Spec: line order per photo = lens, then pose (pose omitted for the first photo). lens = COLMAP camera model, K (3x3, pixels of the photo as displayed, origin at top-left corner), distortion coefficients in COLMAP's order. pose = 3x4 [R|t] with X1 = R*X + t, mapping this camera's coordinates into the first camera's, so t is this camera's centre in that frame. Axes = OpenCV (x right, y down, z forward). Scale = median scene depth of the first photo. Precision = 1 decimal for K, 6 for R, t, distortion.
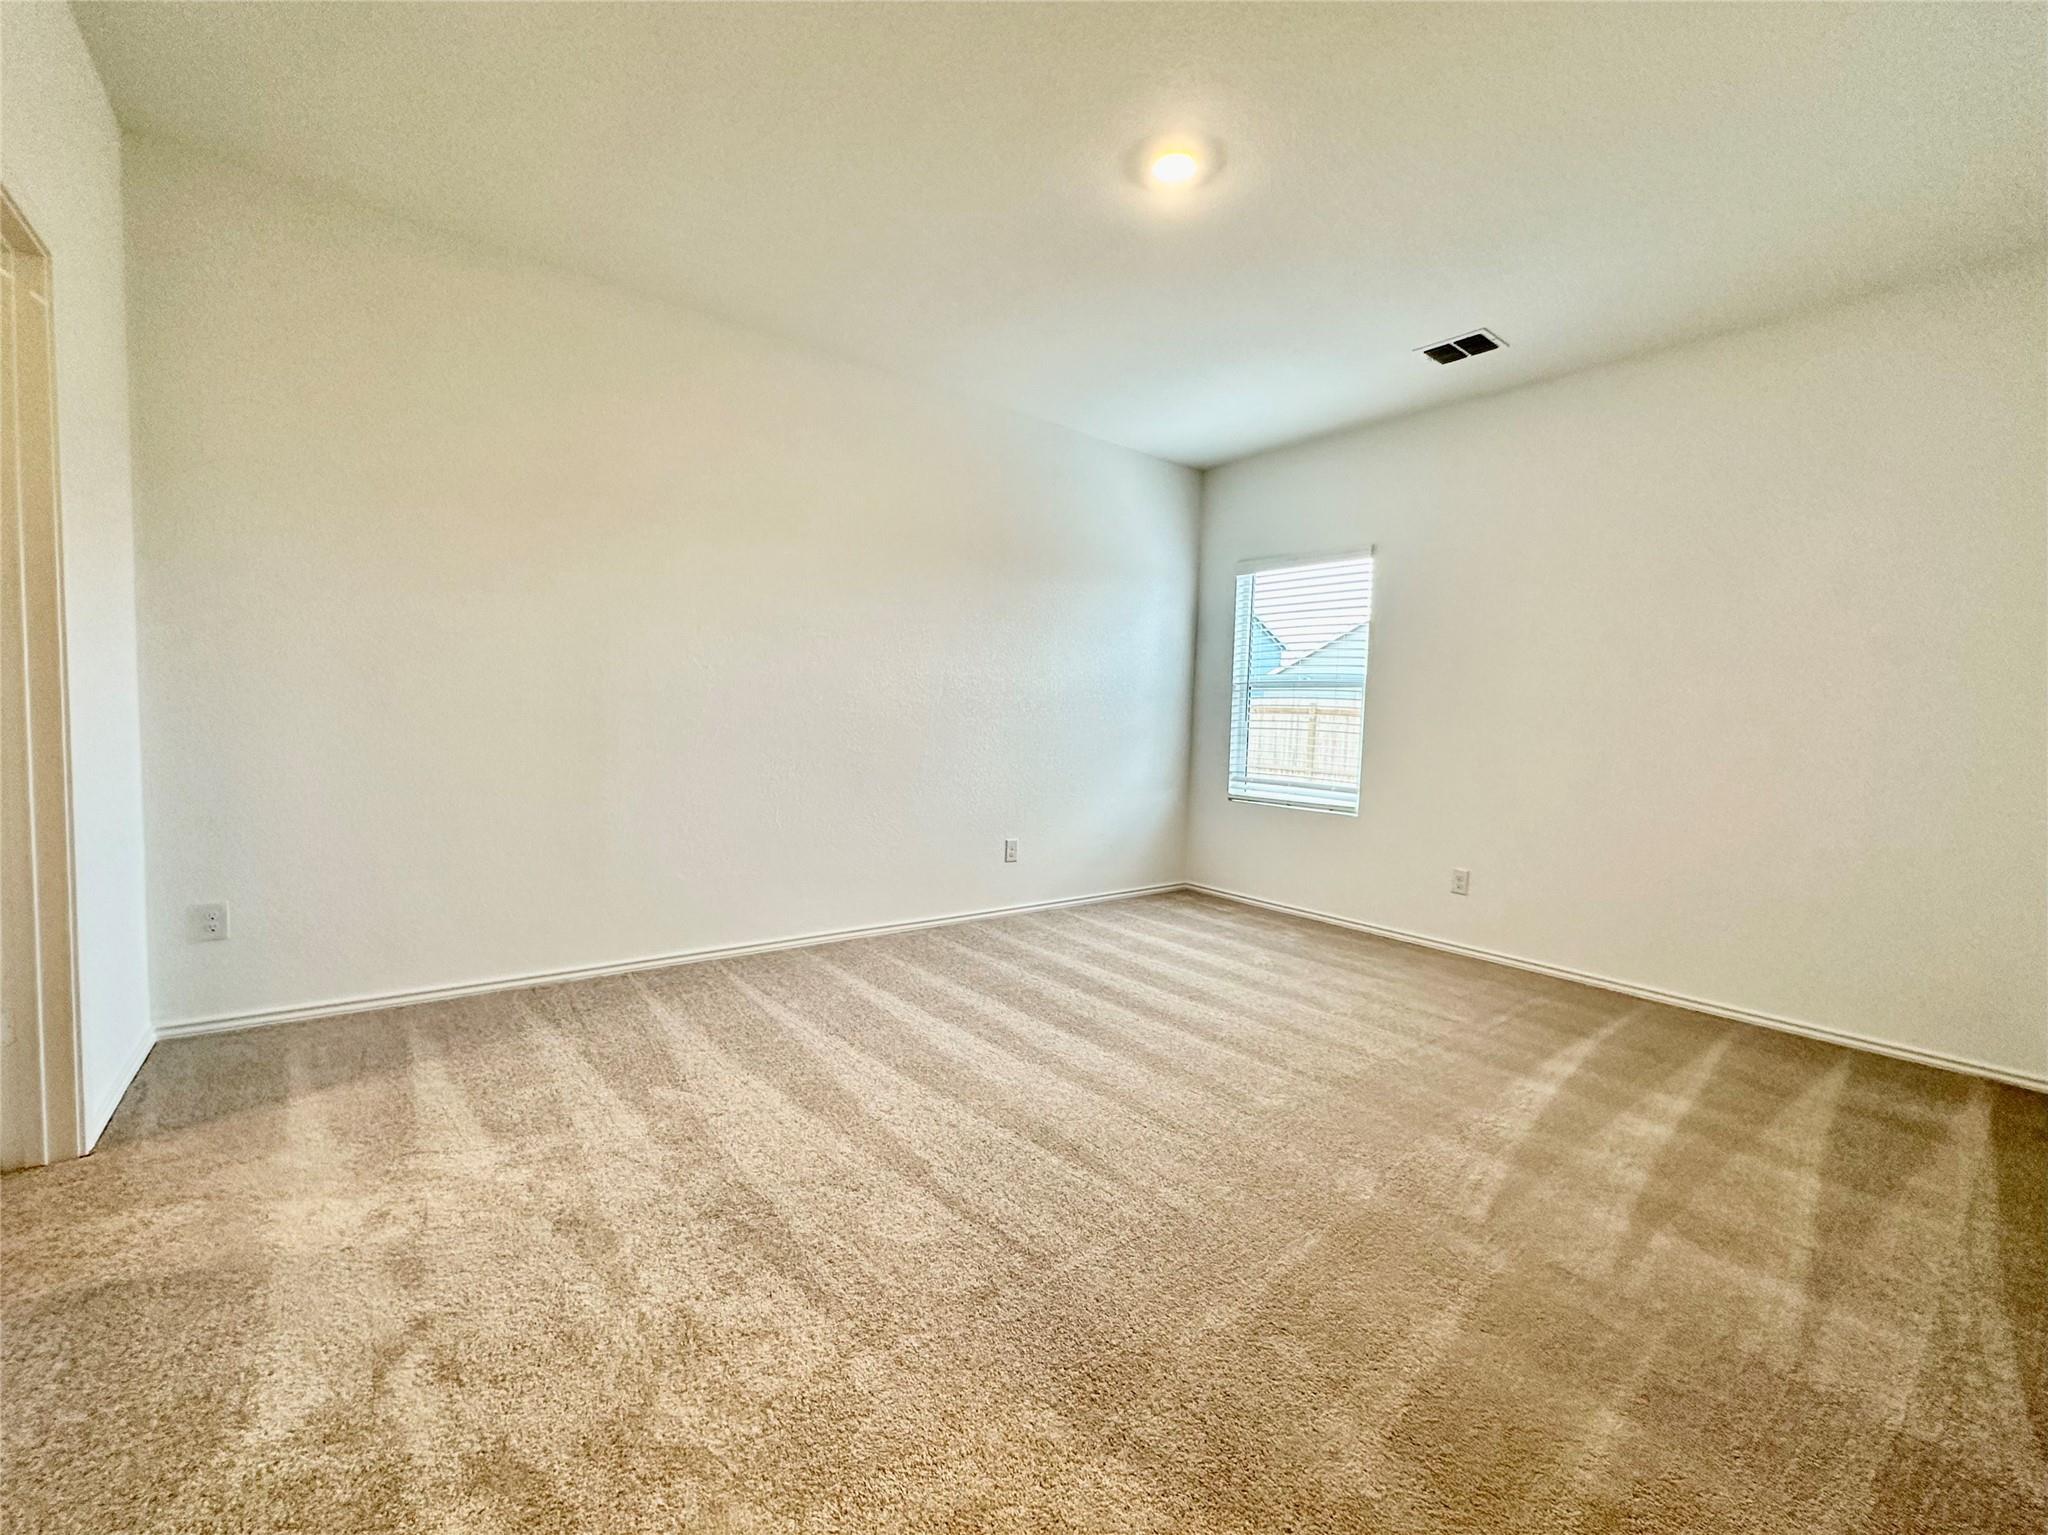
lens RADIAL K [[828.3, 0, 1024.0], [0, 828.3, 767.5], [0, 0, 1]] dist [0.001551, 0.000087]
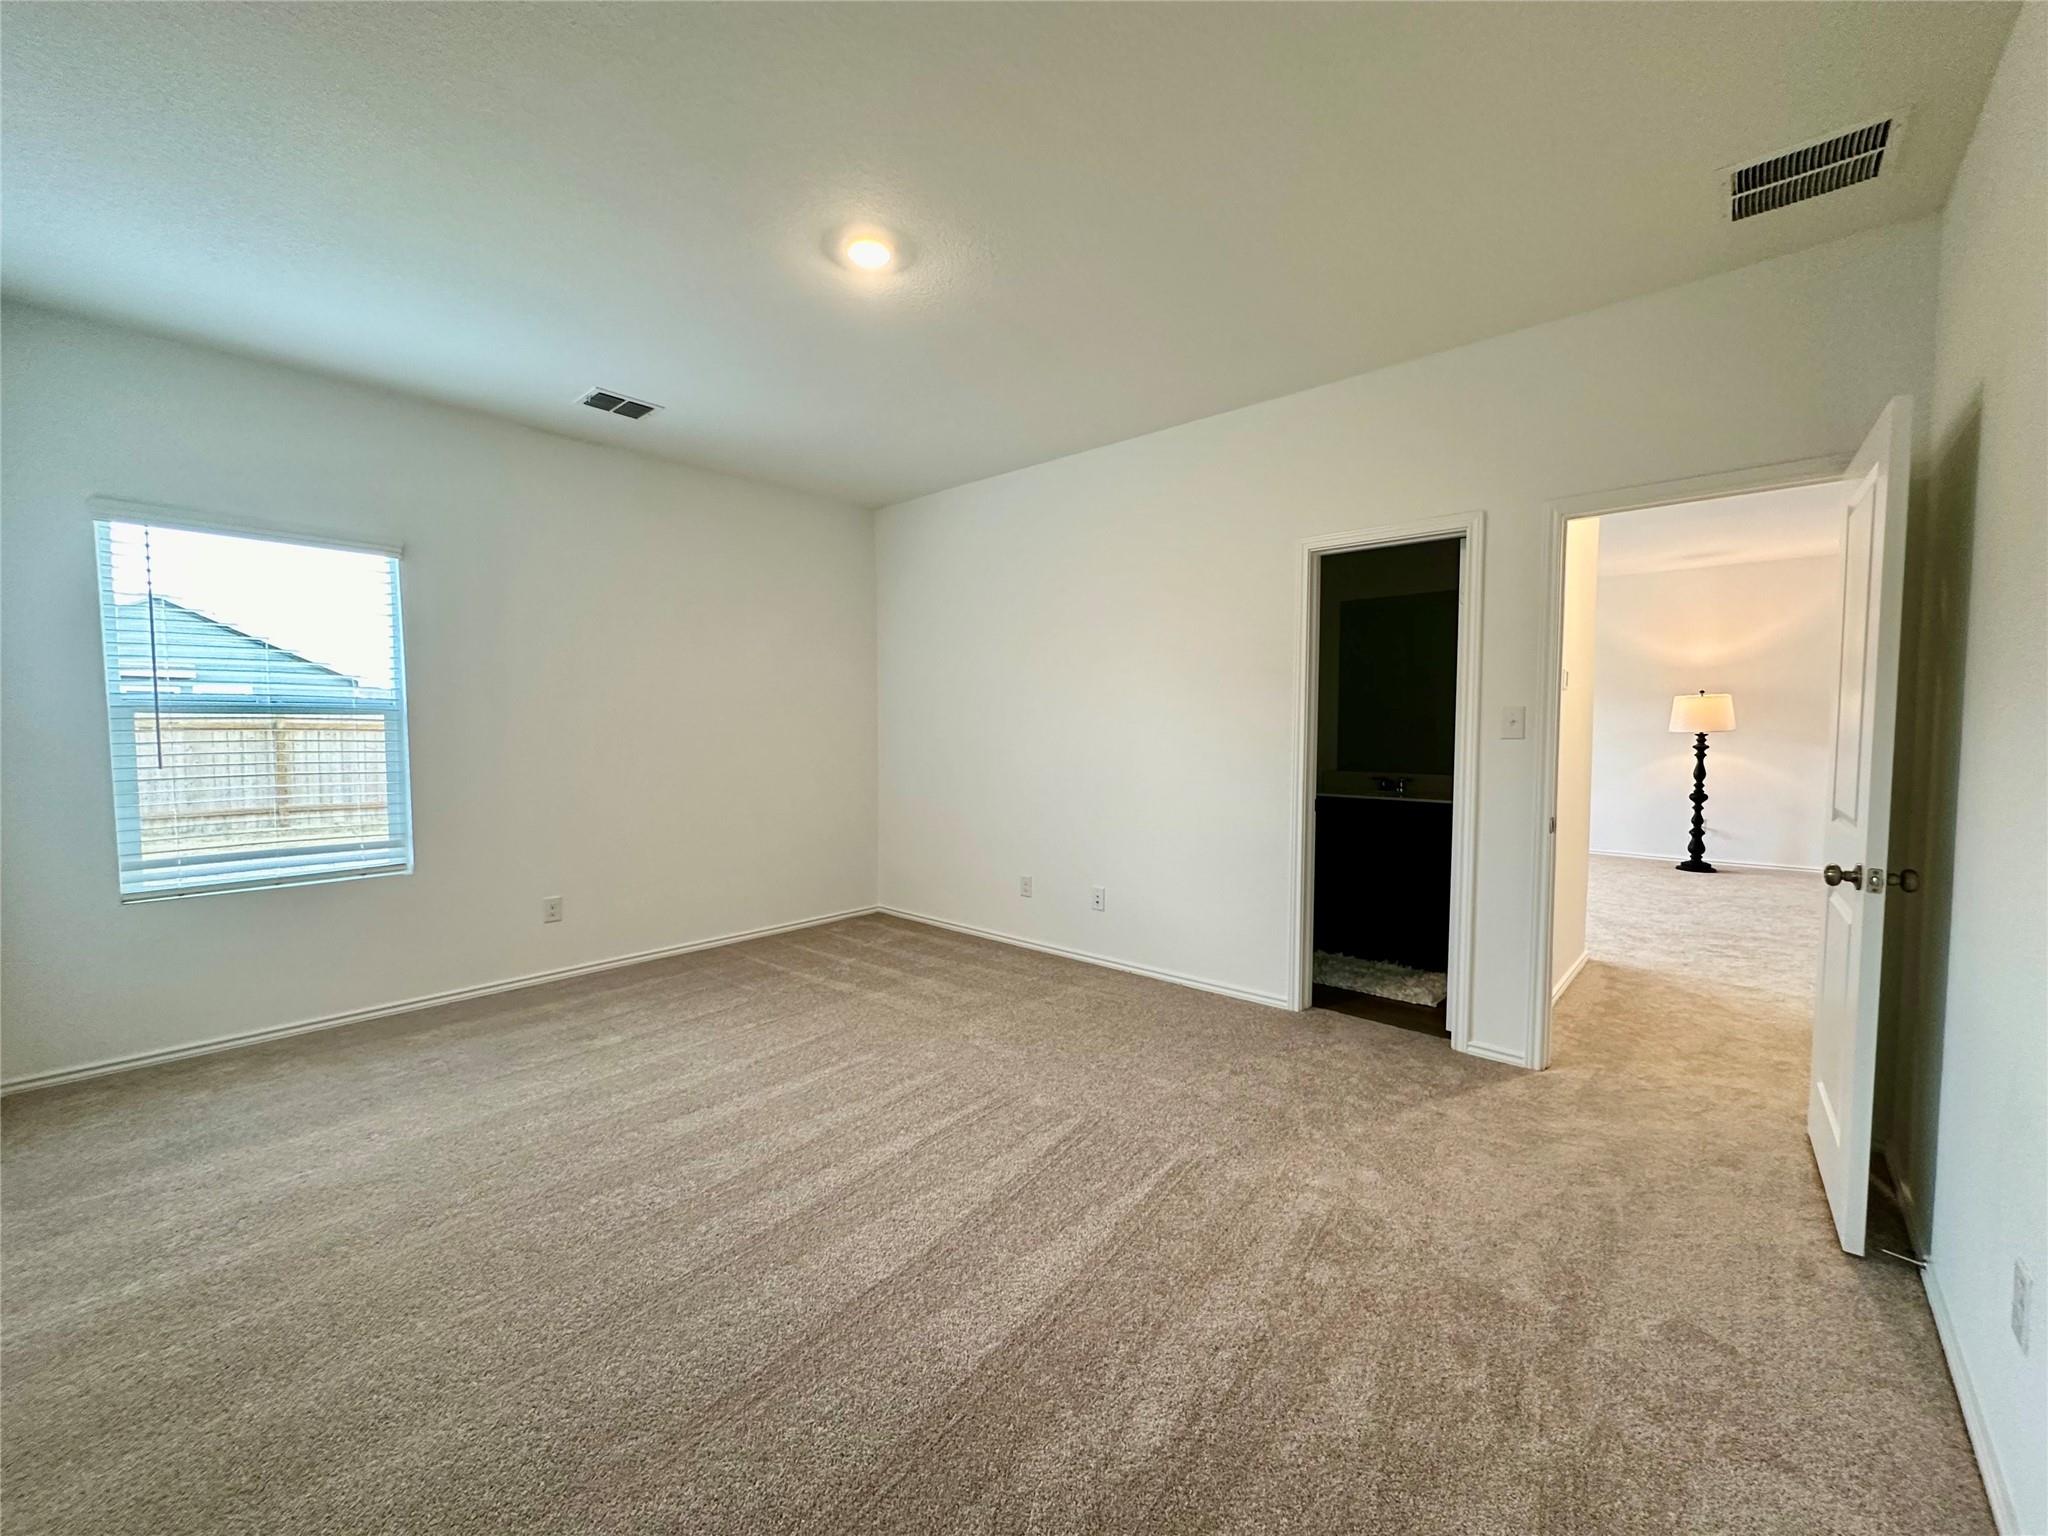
lens RADIAL K [[828.3, 0, 1024.0], [0, 828.3, 768.0], [0, 0, 1]] dist [0.001551, 0.000087]
pose [[-0.170841, -0.086632, 0.981483, -0.712076], [0.053352, 0.993852, 0.097011, -0.131415], [-0.983853, 0.068937, -0.165169, 0.771019]]
